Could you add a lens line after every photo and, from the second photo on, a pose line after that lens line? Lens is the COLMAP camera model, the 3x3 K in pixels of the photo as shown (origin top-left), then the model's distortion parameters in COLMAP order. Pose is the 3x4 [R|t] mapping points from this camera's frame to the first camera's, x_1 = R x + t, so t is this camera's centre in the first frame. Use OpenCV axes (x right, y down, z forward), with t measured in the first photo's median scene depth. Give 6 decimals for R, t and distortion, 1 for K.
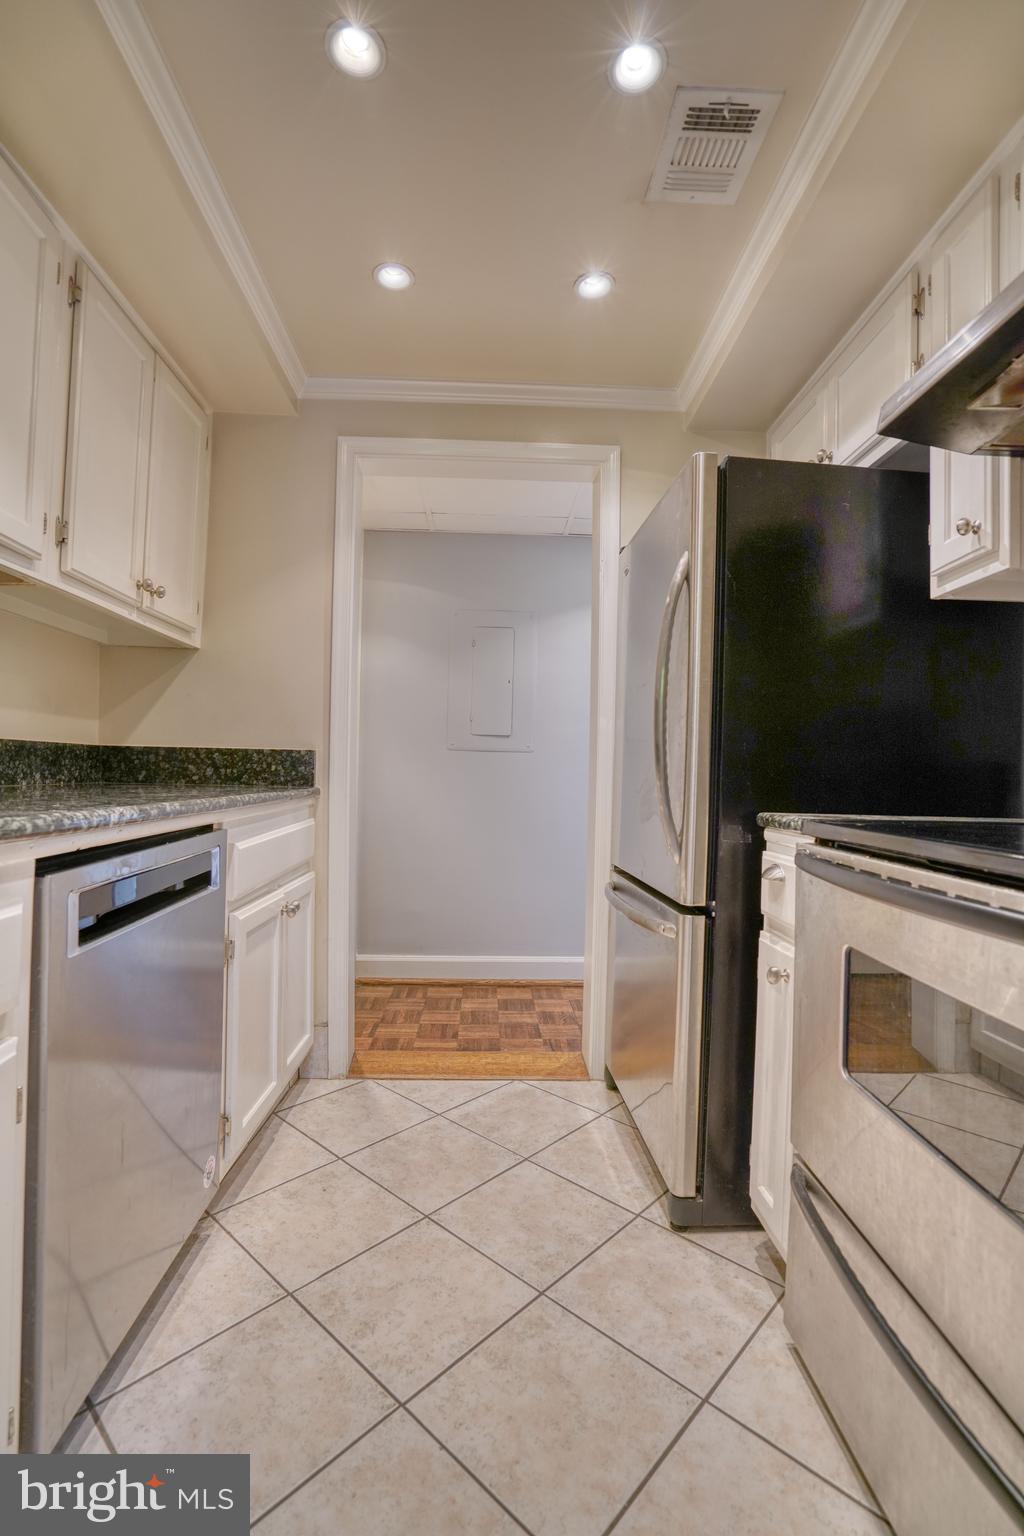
lens RADIAL K [[708.2, 0, 506.9], [0, 708.2, 771.6], [0, 0, 1]] dist [-0.050544, 0.020201]
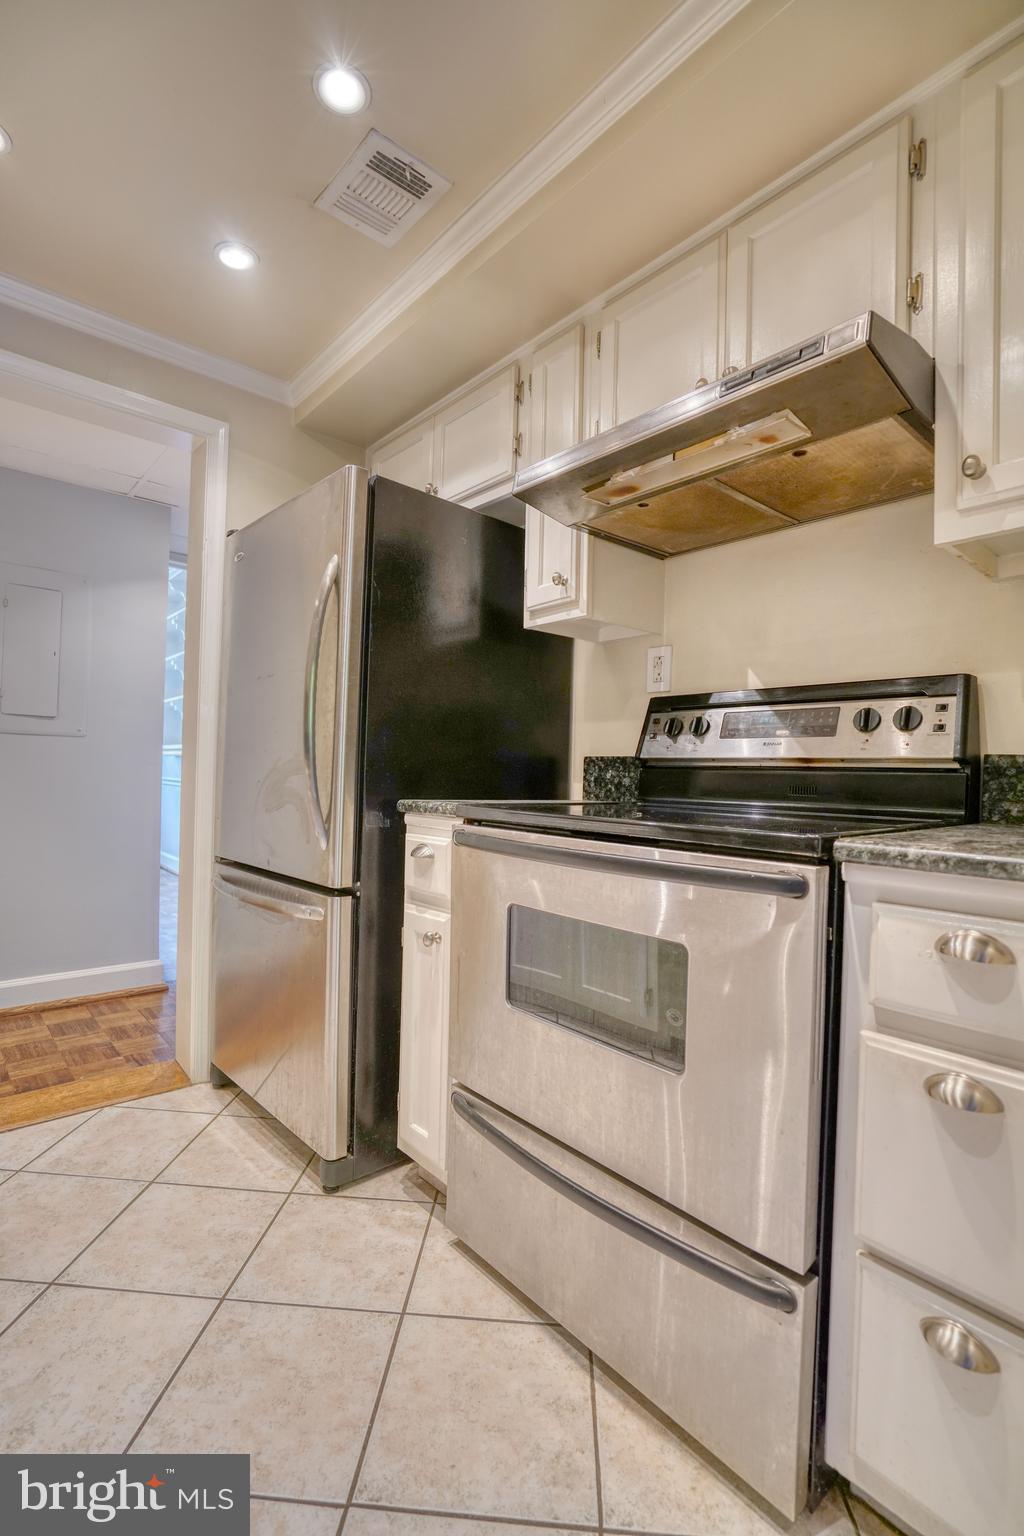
lens RADIAL K [[708.2, 0, 506.9], [0, 708.2, 771.6], [0, 0, 1]] dist [-0.050544, 0.020201]
pose [[0.780644, -0.001422, 0.624974, -0.208169], [-0.010013, 0.999841, 0.014781, -0.005188], [-0.624895, -0.017796, 0.780506, 0.006168]]
